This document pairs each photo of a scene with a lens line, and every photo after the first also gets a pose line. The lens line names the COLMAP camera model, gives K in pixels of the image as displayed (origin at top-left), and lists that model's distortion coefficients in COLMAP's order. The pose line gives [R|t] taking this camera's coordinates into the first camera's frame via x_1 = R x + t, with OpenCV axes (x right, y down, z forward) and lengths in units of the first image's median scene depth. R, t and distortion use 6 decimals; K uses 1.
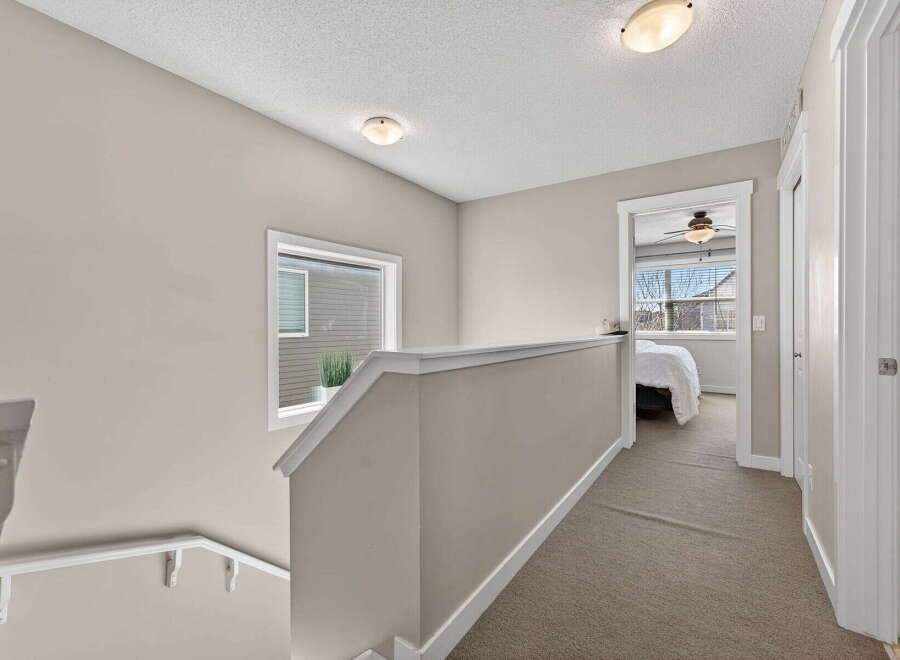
lens RADIAL K [[400.4, 0, 439.8], [0, 400.4, 328.2], [0, 0, 1]] dist [-0.000140, 0.000273]
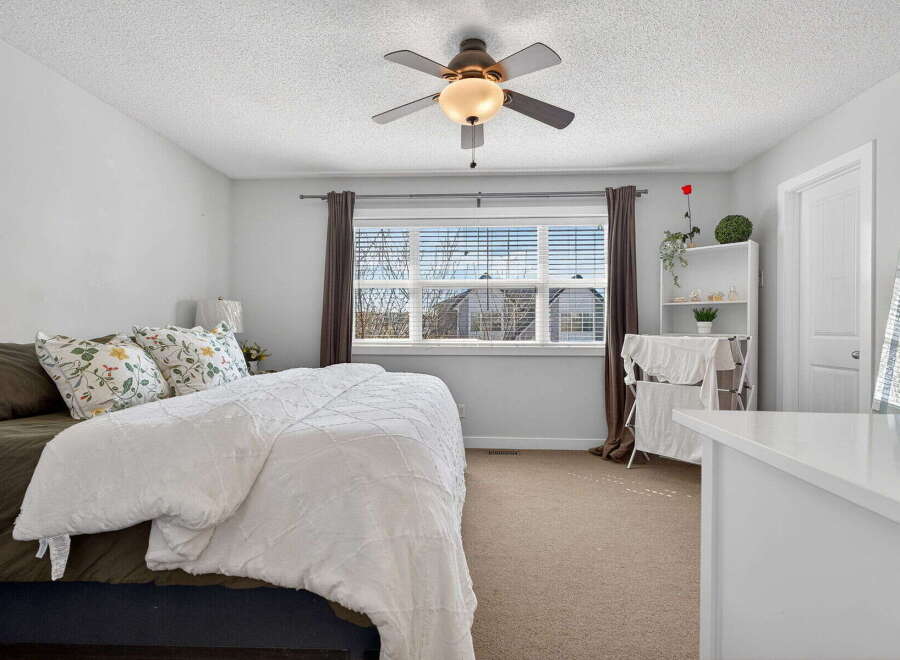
lens RADIAL K [[400.4, 0, 439.8], [0, 400.4, 328.2], [0, 0, 1]] dist [-0.000140, 0.000273]
pose [[0.857349, 0.013209, 0.514566, 0.367919], [-0.005664, 0.999852, -0.016228, -0.001075], [-0.514704, 0.010999, 0.857297, 0.592819]]
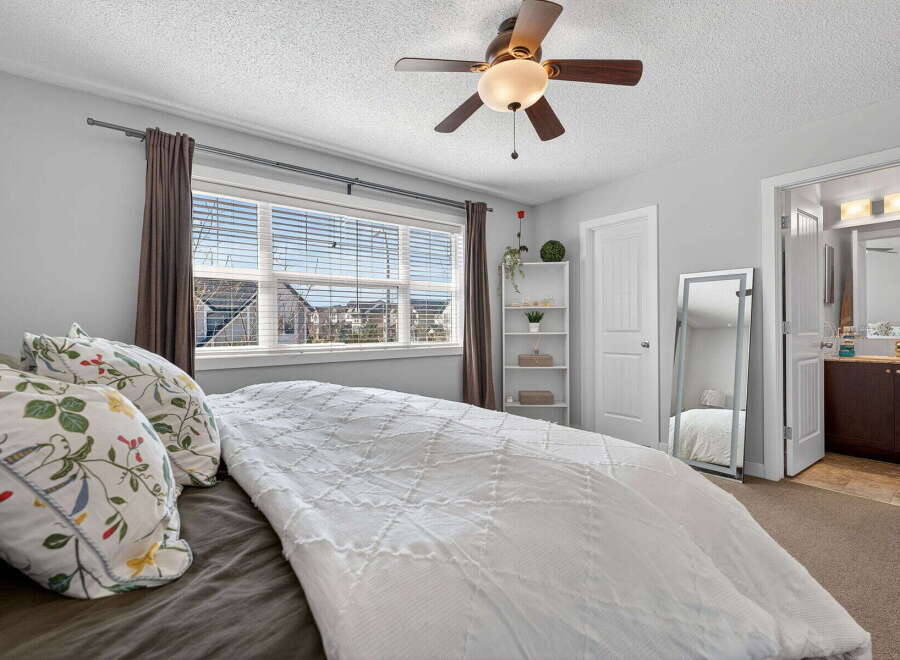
lens RADIAL K [[400.4, 0, 439.8], [0, 400.4, 328.2], [0, 0, 1]] dist [-0.000140, 0.000273]
pose [[0.354757, 0.007387, 0.934929, 0.268420], [0.018236, 0.999724, -0.014819, -0.004188], [-0.934781, 0.022306, 0.354524, 0.777144]]
